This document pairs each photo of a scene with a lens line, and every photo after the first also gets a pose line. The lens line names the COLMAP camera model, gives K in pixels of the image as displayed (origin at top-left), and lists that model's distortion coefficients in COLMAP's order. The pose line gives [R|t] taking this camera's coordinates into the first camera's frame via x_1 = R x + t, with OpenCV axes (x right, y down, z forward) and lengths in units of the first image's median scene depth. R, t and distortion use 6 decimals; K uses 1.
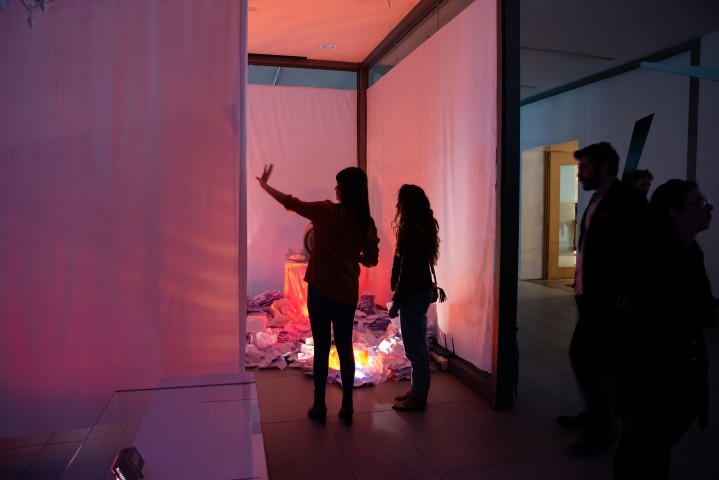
lens RADIAL K [[577.0, 0, 360.6], [0, 577.0, 213.3], [0, 0, 1]] dist [-0.008947, -0.005594]
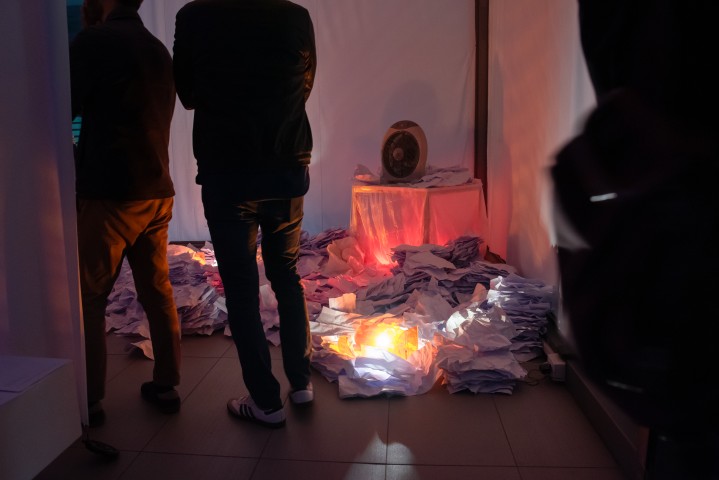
lens RADIAL K [[577.0, 0, 360.6], [0, 577.0, 213.3], [0, 0, 1]] dist [-0.008947, -0.005594]
pose [[0.934260, 0.021911, -0.355920, 0.126261], [0.006816, 0.996831, 0.079258, 0.066483], [0.356528, -0.076473, 0.931149, 0.379413]]
